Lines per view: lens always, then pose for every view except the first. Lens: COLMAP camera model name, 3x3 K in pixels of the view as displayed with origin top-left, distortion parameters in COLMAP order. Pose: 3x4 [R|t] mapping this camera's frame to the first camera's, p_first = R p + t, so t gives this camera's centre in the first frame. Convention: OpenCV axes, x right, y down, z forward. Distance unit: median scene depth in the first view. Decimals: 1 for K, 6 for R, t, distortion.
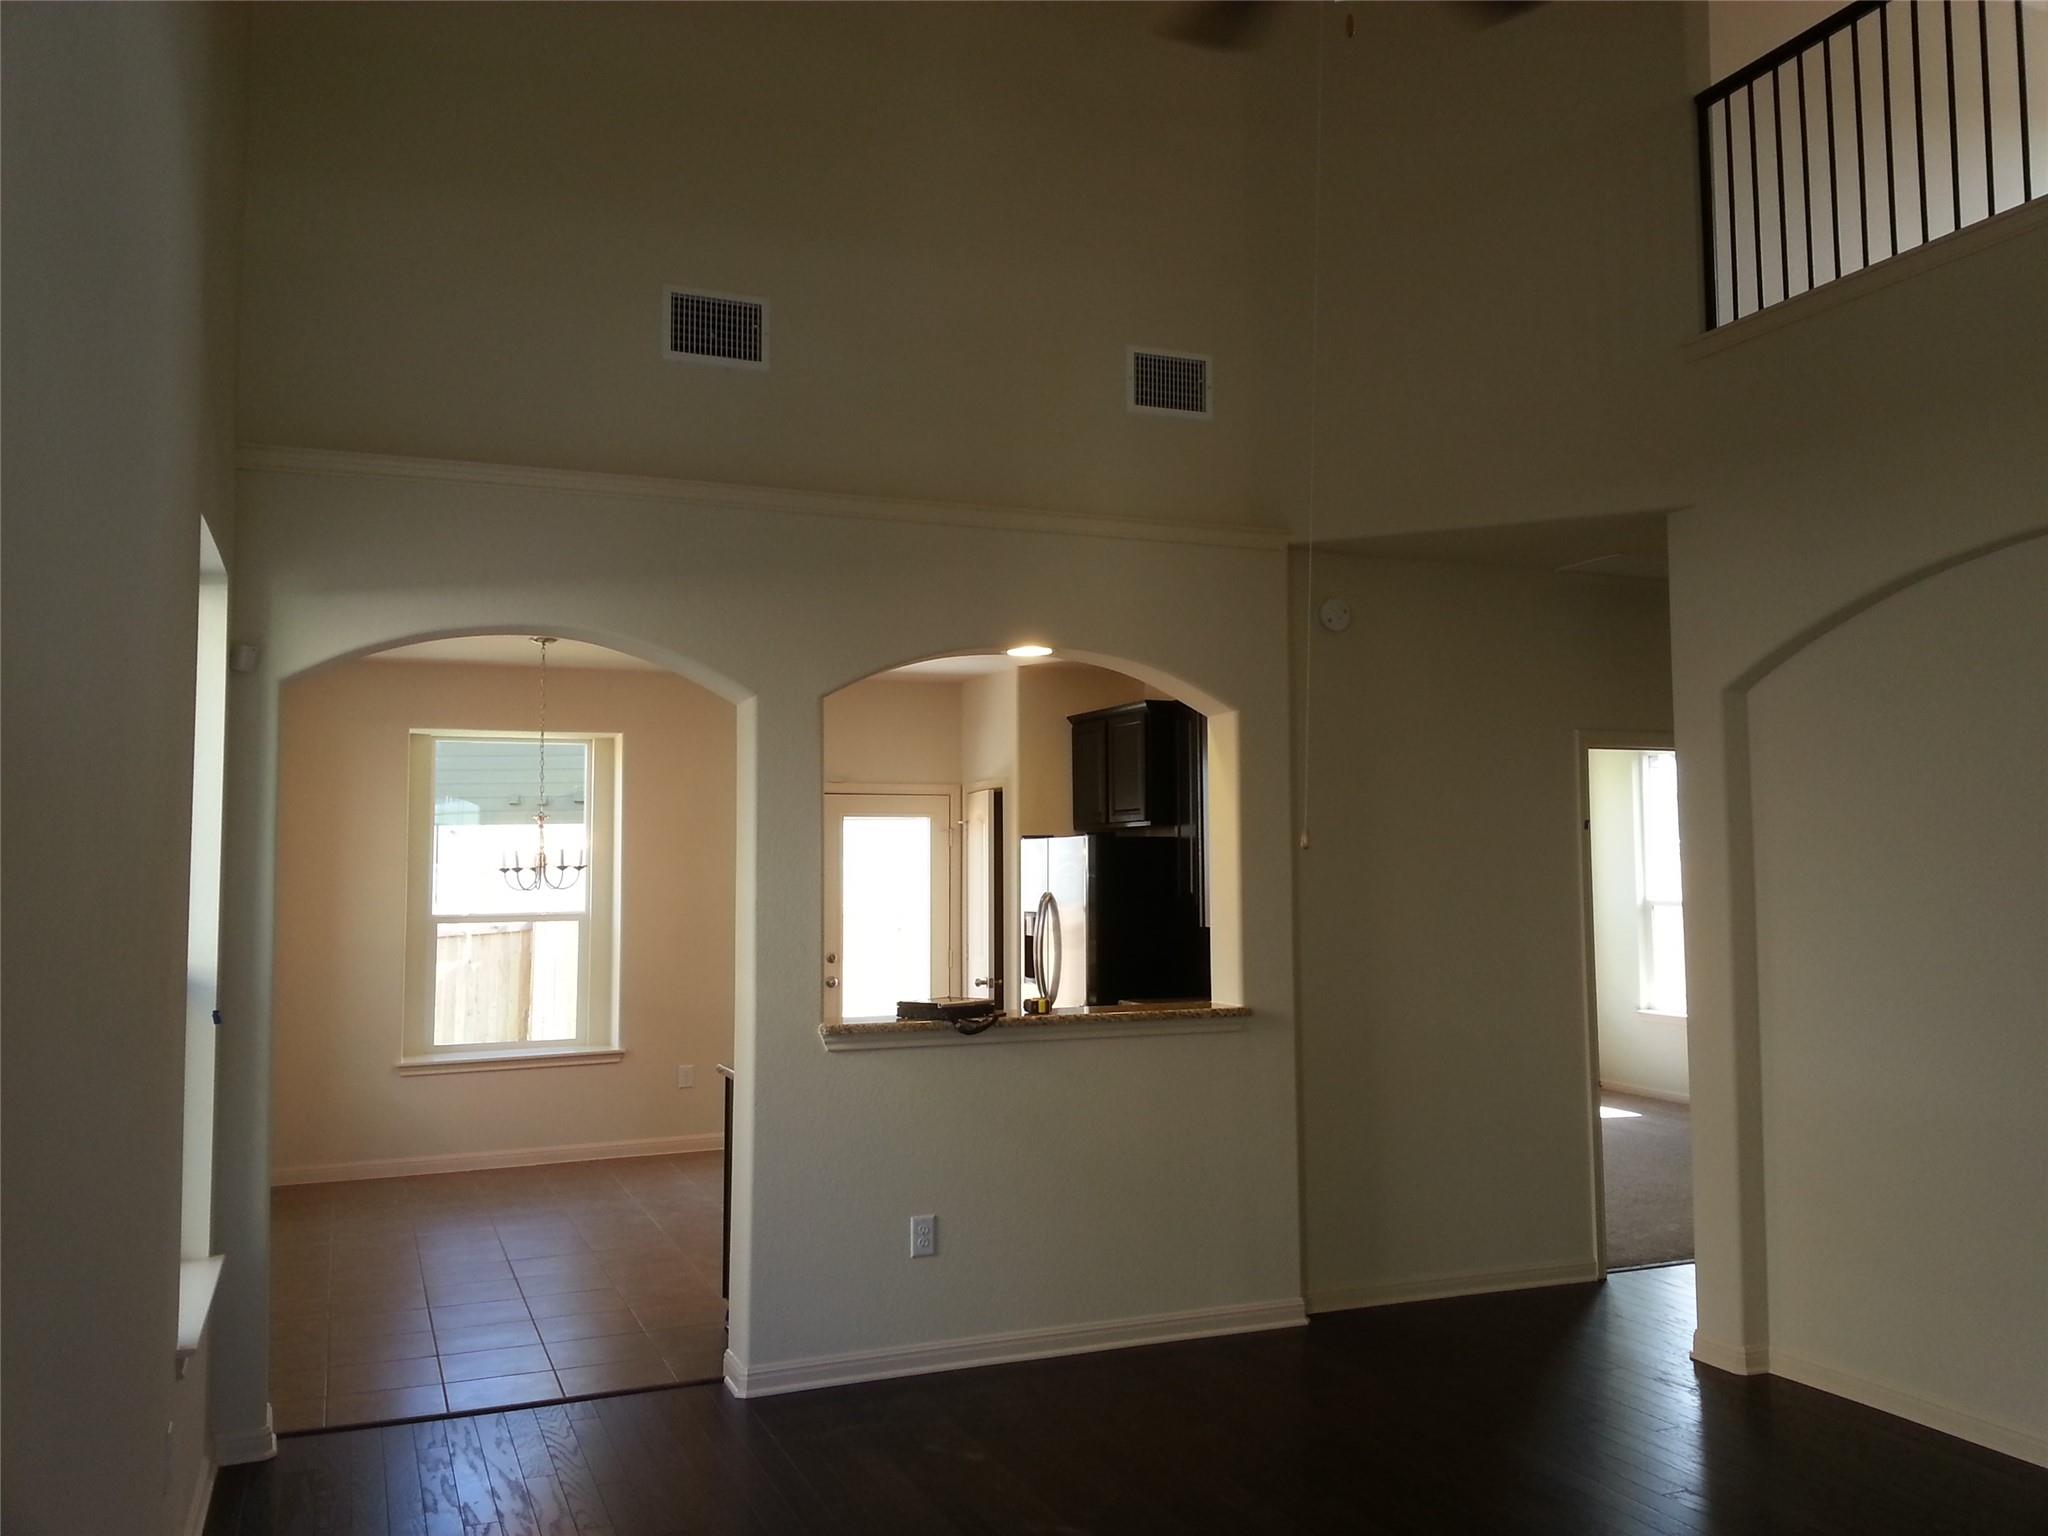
lens RADIAL K [[1663.3, 0, 1032.9], [0, 1663.3, 752.7], [0, 0, 1]] dist [0.039406, -0.003495]
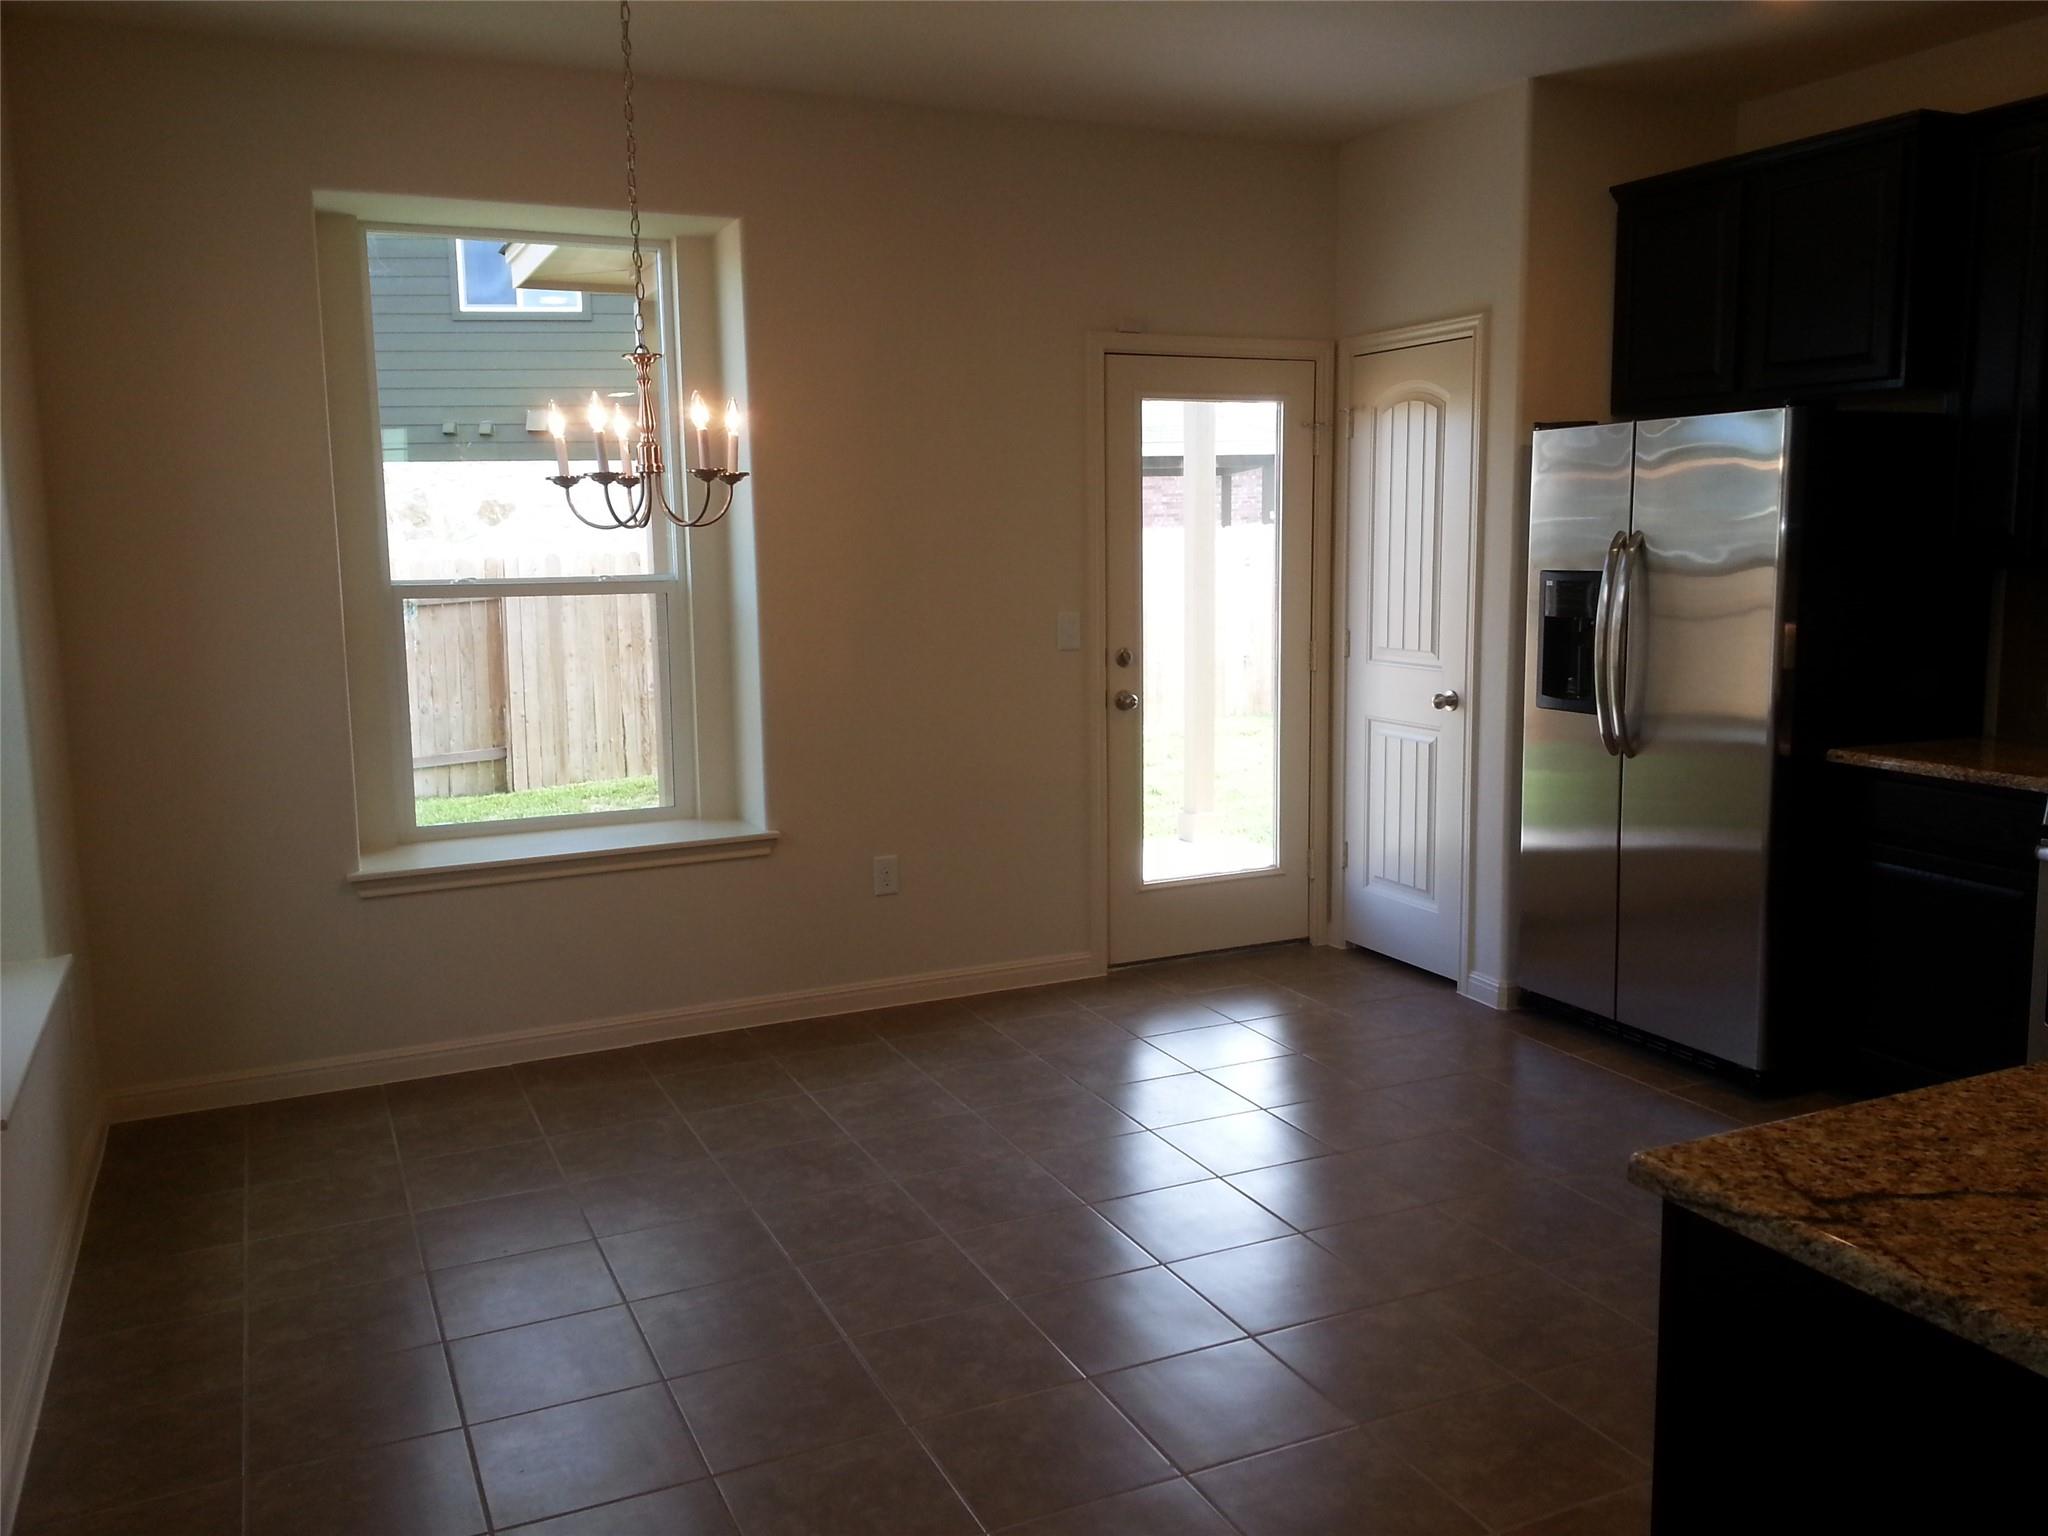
lens RADIAL K [[1663.3, 0, 1032.9], [0, 1663.3, 752.7], [0, 0, 1]] dist [0.039406, -0.003495]
pose [[0.998971, -0.011401, 0.043900, -0.179544], [0.002297, 0.979364, 0.202090, 0.043238], [-0.045298, -0.201781, 0.978383, 0.461480]]
